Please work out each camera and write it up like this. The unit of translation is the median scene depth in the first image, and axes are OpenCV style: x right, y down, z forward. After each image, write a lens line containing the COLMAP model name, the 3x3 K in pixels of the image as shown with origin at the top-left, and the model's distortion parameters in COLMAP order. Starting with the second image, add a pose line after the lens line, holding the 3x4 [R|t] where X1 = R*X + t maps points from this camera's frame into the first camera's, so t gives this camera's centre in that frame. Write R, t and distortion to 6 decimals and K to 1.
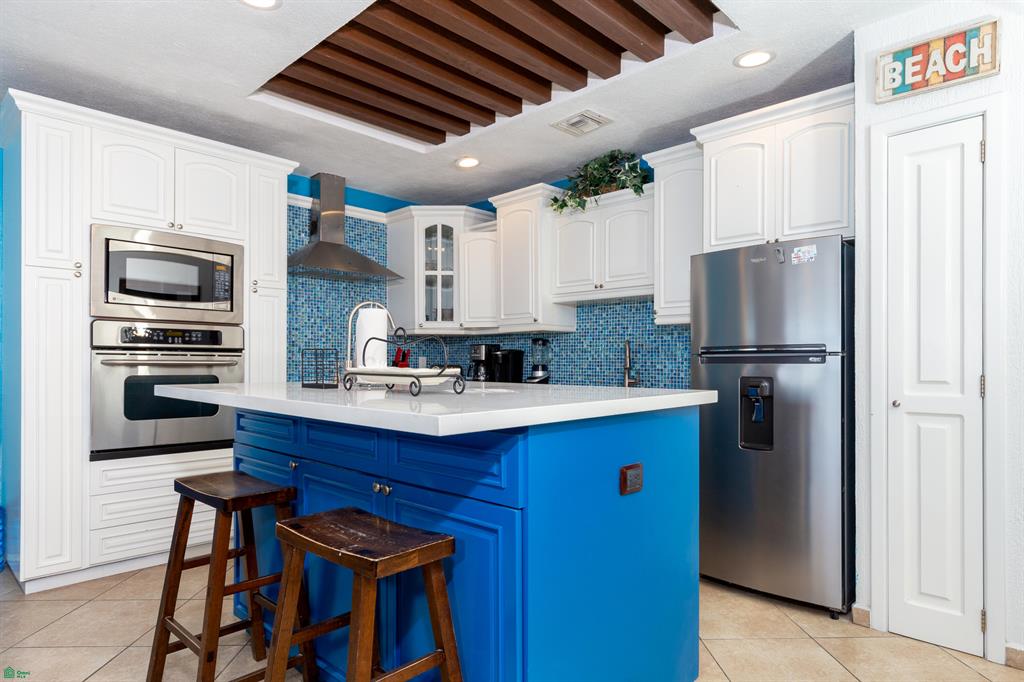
lens RADIAL K [[604.7, 0, 514.2], [0, 604.7, 350.8], [0, 0, 1]] dist [0.004309, 0.000068]
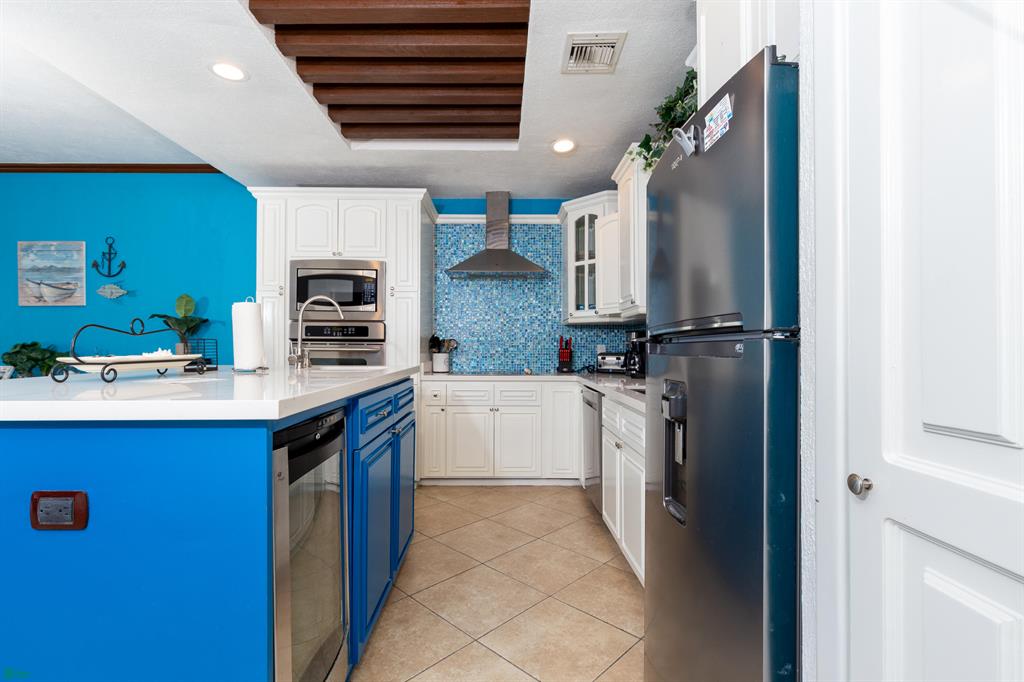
lens RADIAL K [[469.2, 0, 510.0], [0, 469.2, 338.8], [0, 0, 1]] dist [0.007715, -0.000517]
pose [[0.690154, -0.012536, -0.723554, 0.492709], [0.010478, 0.999918, -0.007330, 0.006348], [0.723587, -0.002522, 0.690229, 0.495998]]
